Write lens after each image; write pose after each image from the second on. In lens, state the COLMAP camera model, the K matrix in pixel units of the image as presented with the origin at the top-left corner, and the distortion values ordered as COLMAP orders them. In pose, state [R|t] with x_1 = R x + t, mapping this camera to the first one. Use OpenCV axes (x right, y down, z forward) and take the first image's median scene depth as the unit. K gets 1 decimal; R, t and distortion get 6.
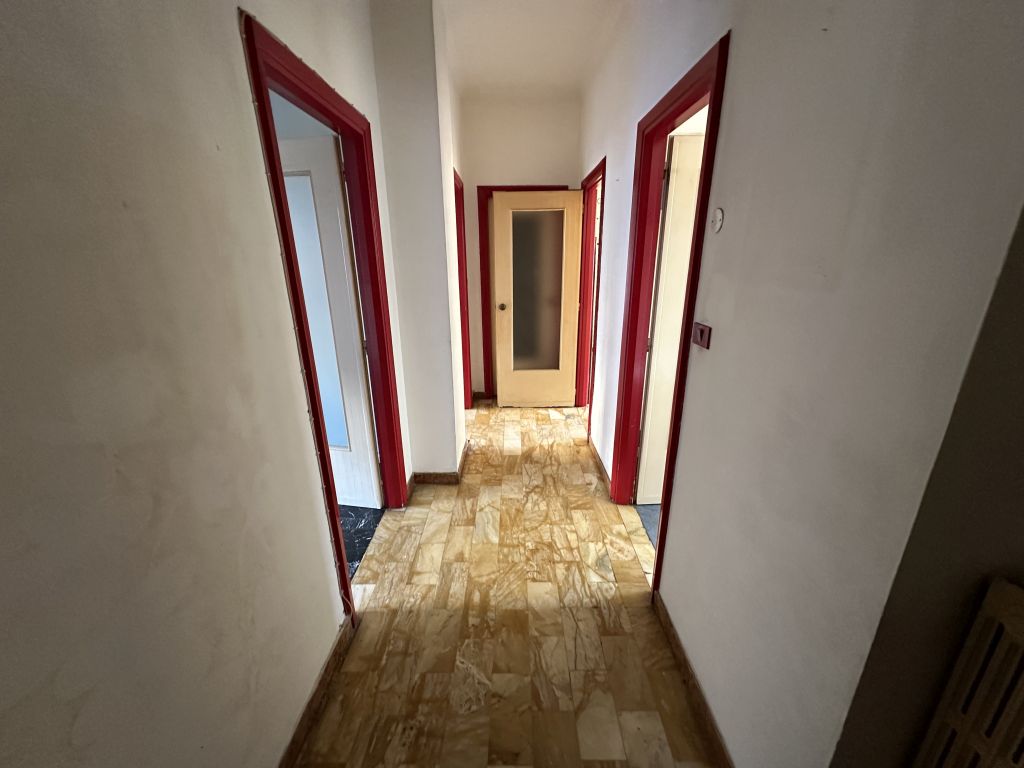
lens RADIAL K [[408.1, 0, 512.3], [0, 408.1, 383.0], [0, 0, 1]] dist [-0.000782, -0.000242]
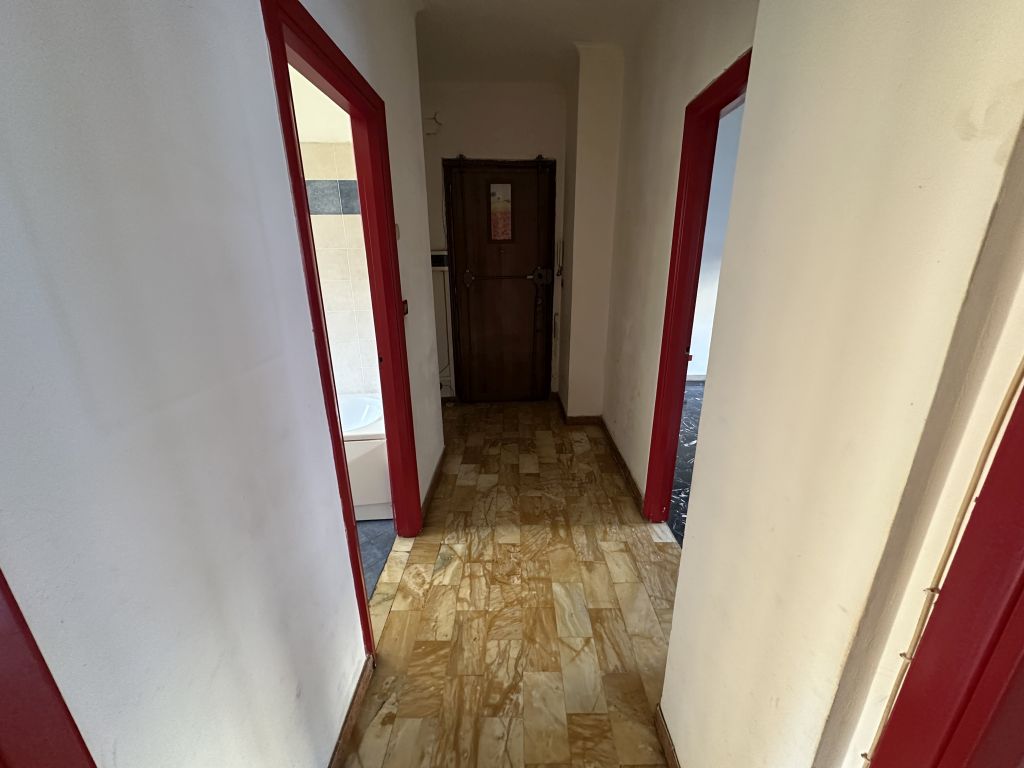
lens RADIAL K [[408.1, 0, 513.5], [0, 408.1, 385.9], [0, 0, 1]] dist [-0.000782, -0.000242]
pose [[-0.999861, 0.015431, 0.006269, 0.037891], [0.016197, 0.813085, 0.581920, -0.480500], [0.003882, 0.581940, -0.813222, 1.535523]]
